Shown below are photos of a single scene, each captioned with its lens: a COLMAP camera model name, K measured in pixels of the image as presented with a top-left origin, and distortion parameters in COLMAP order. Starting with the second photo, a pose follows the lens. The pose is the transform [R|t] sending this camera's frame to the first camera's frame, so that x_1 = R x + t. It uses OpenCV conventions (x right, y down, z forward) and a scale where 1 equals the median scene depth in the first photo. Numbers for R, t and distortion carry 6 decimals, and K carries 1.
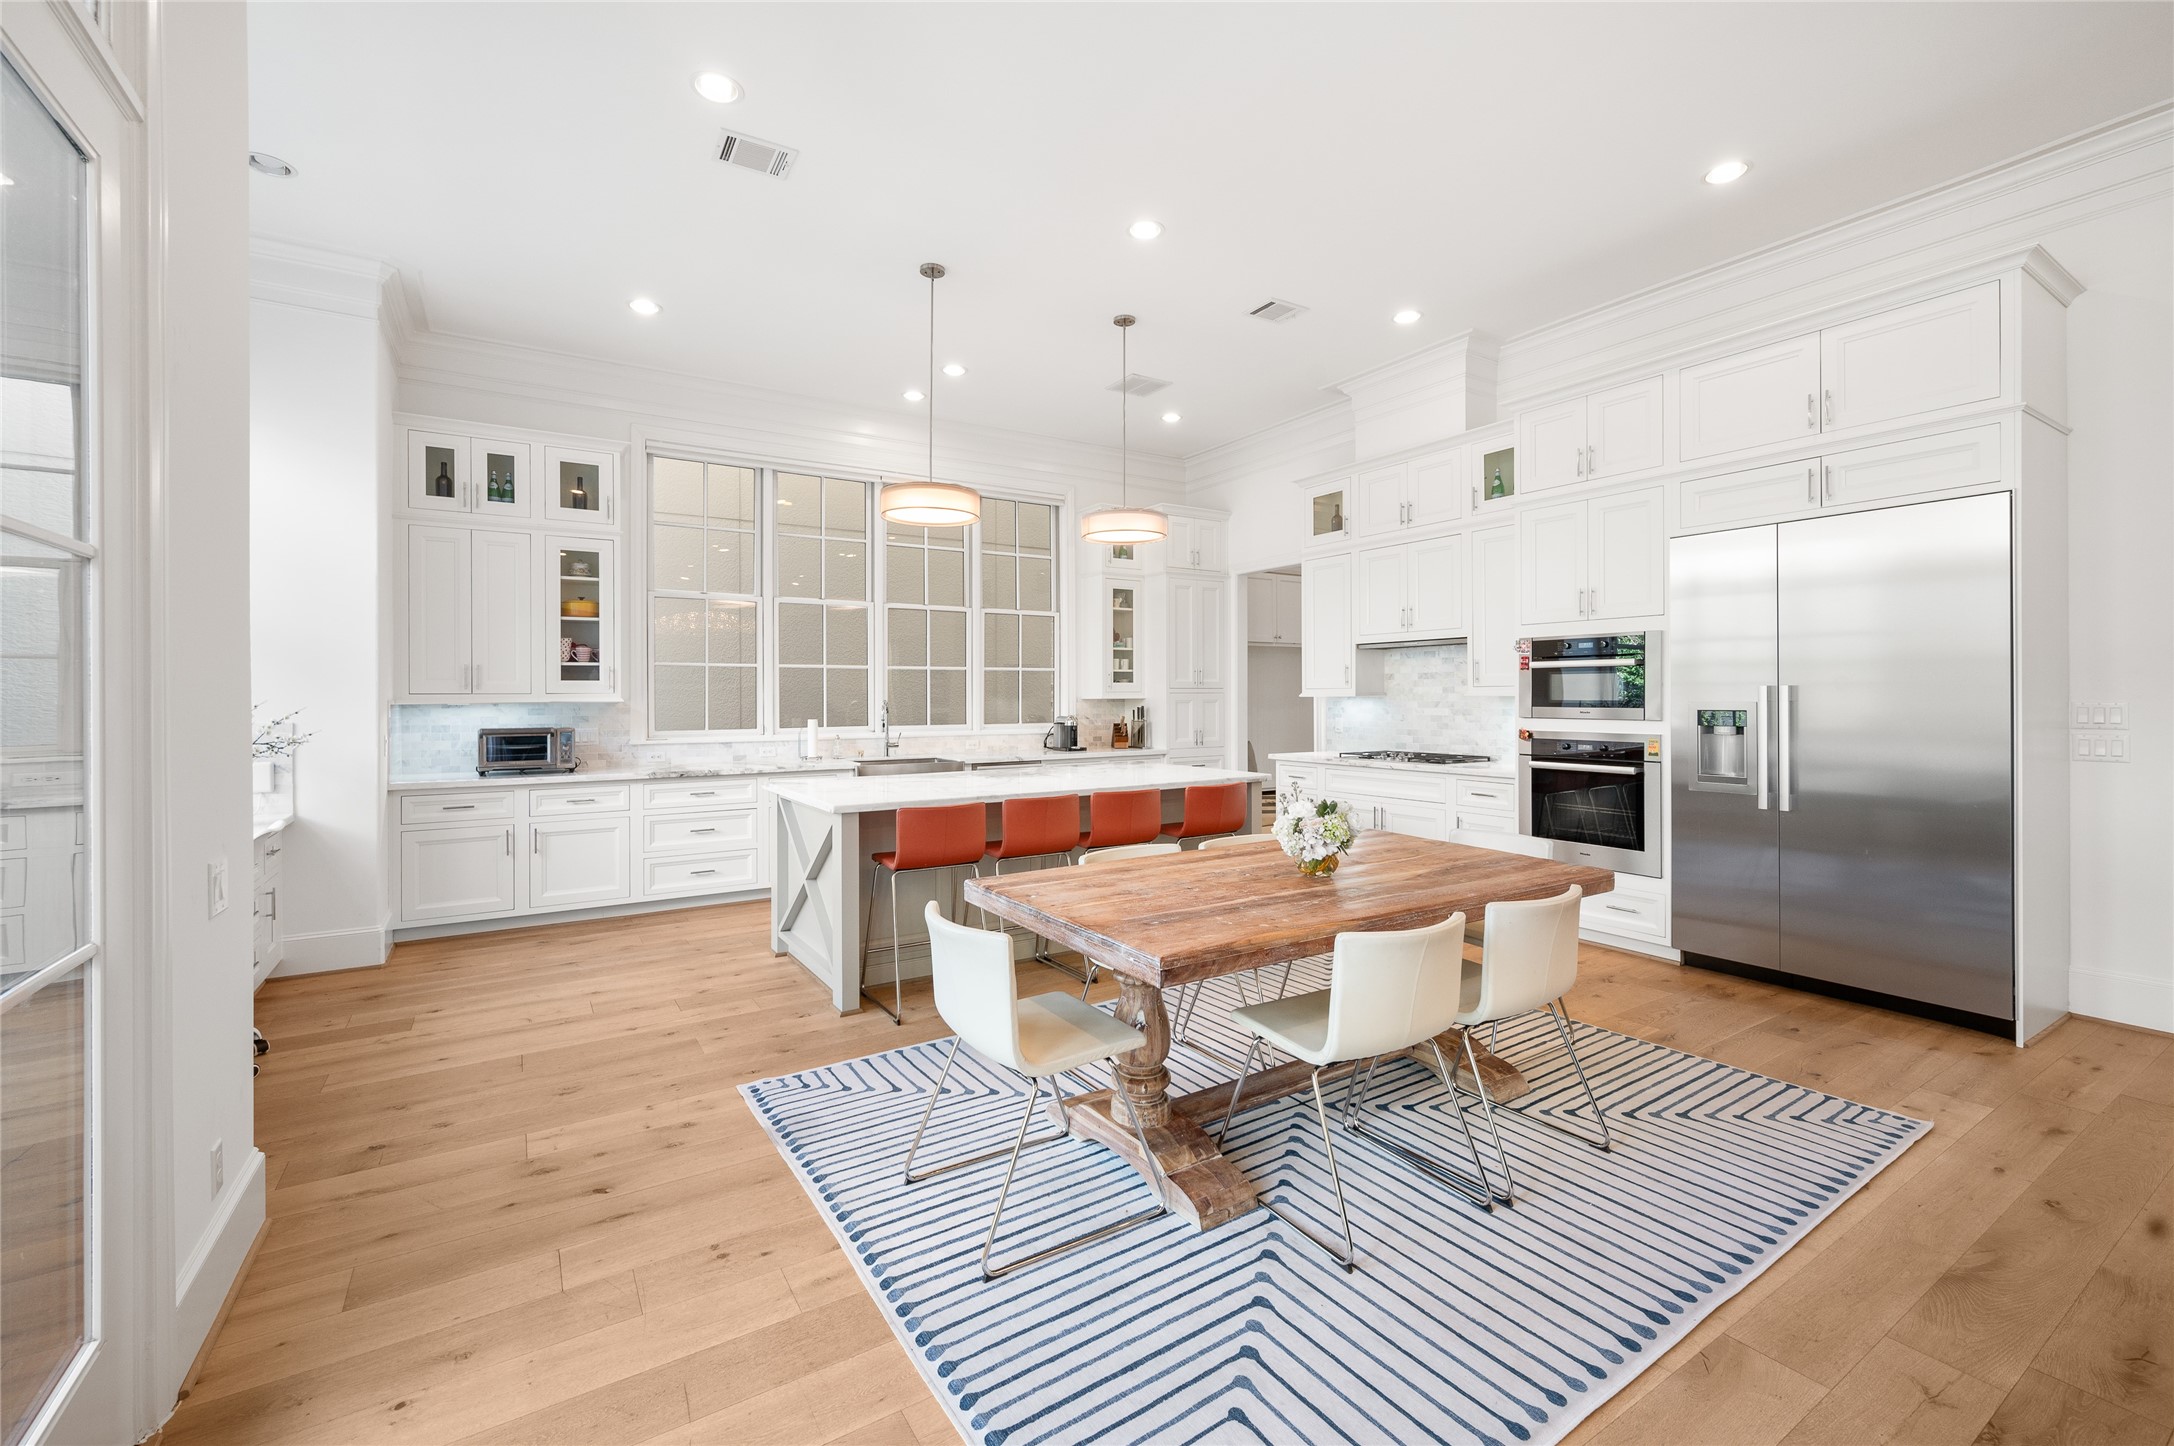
lens RADIAL K [[918.3, 0, 1092.5], [0, 918.3, 691.9], [0, 0, 1]] dist [-0.003126, -0.000058]
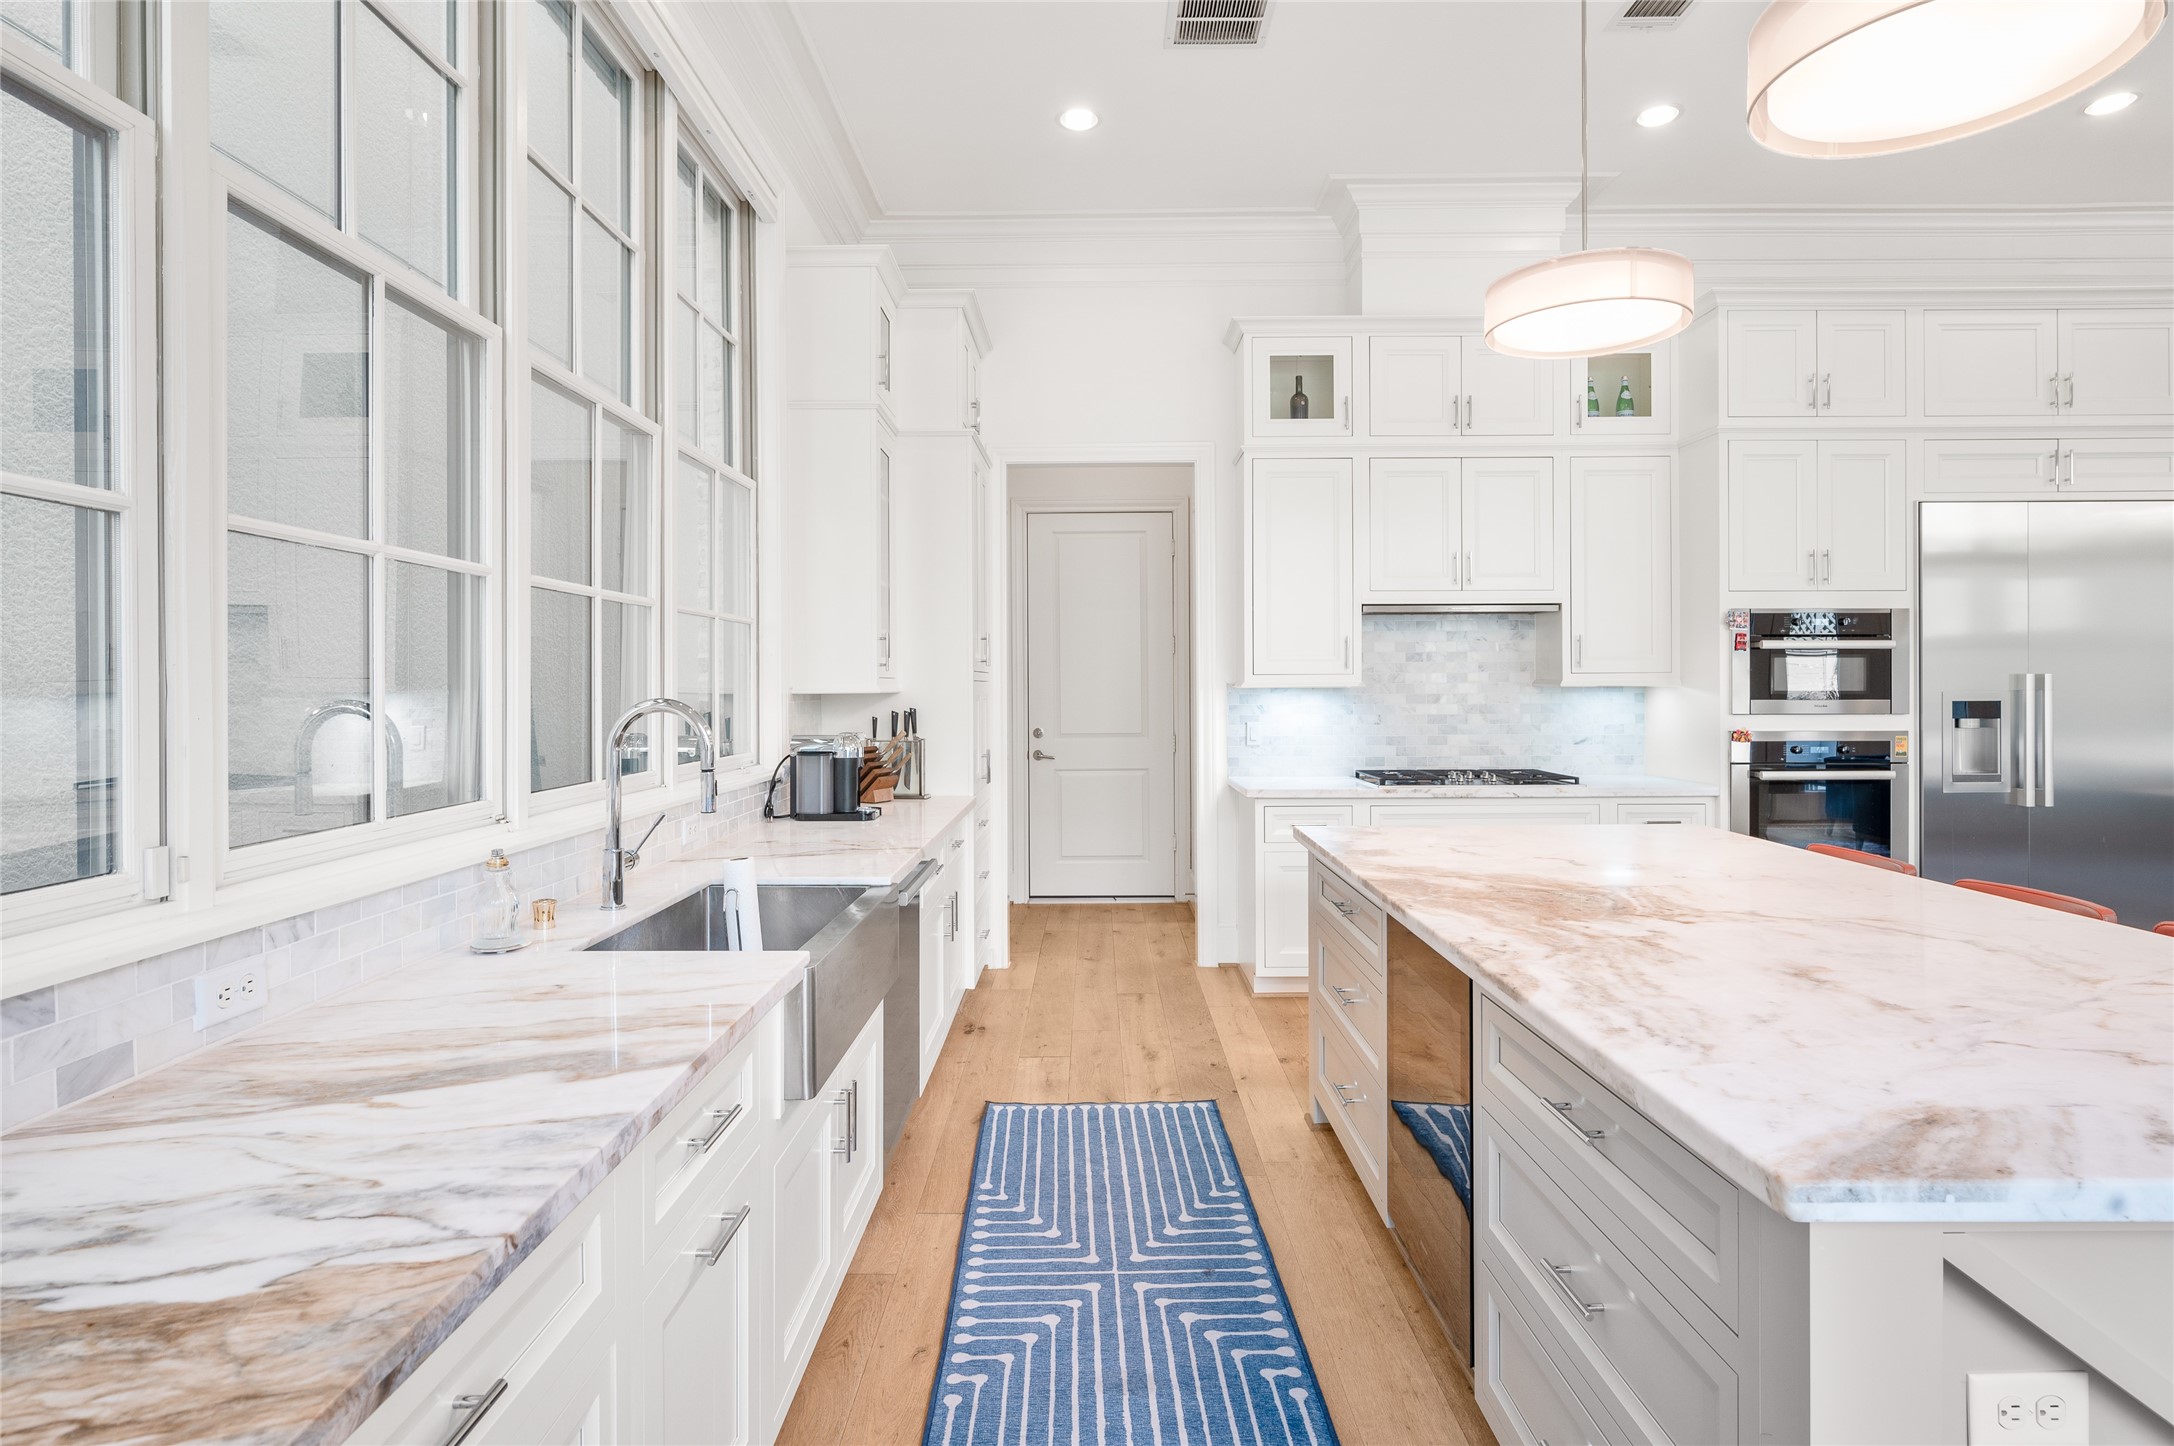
lens RADIAL K [[1101.4, 0, 1099.1], [0, 1101.4, 695.4], [0, 0, 1]] dist [-0.003345, -0.000548]
pose [[0.537173, -0.005902, 0.843451, -0.527686], [-0.001516, 0.999967, 0.007962, 0.005641], [-0.843470, -0.005556, 0.537147, 0.878336]]
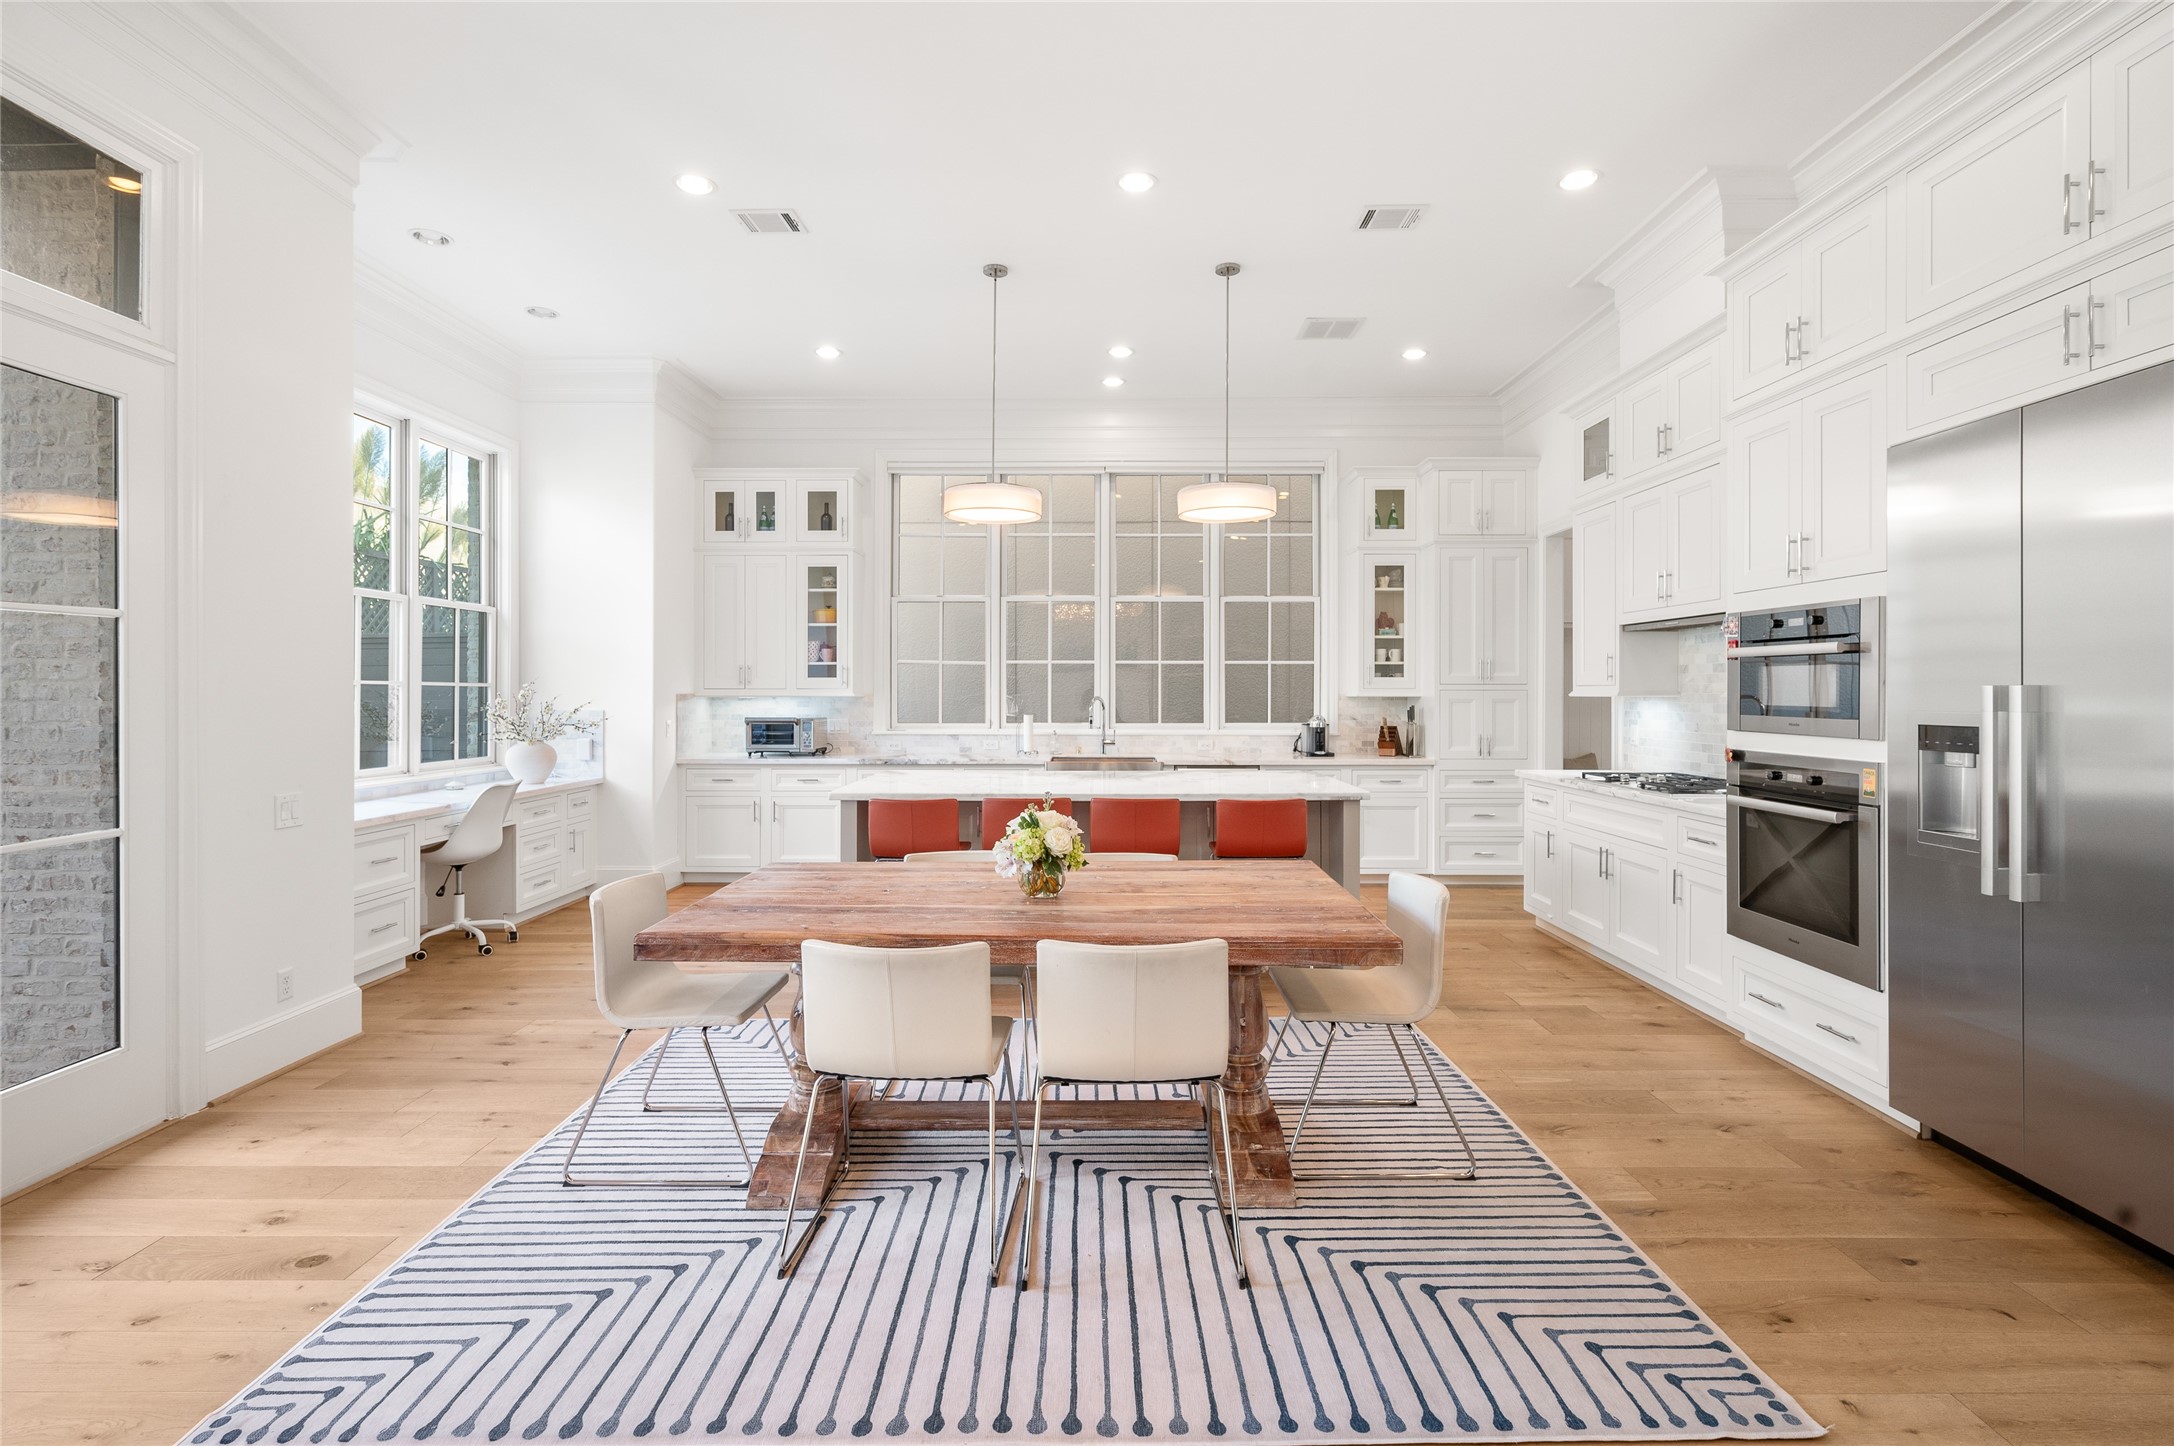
lens RADIAL K [[1022.8, 0, 1082.3], [0, 1022.8, 688.2], [0, 0, 1]] dist [-0.004928, -0.001272]
pose [[0.836482, 0.003518, -0.547982, 0.441249], [-0.001692, 0.999991, 0.003838, -0.004697], [0.547991, -0.002283, 0.836481, 0.097111]]
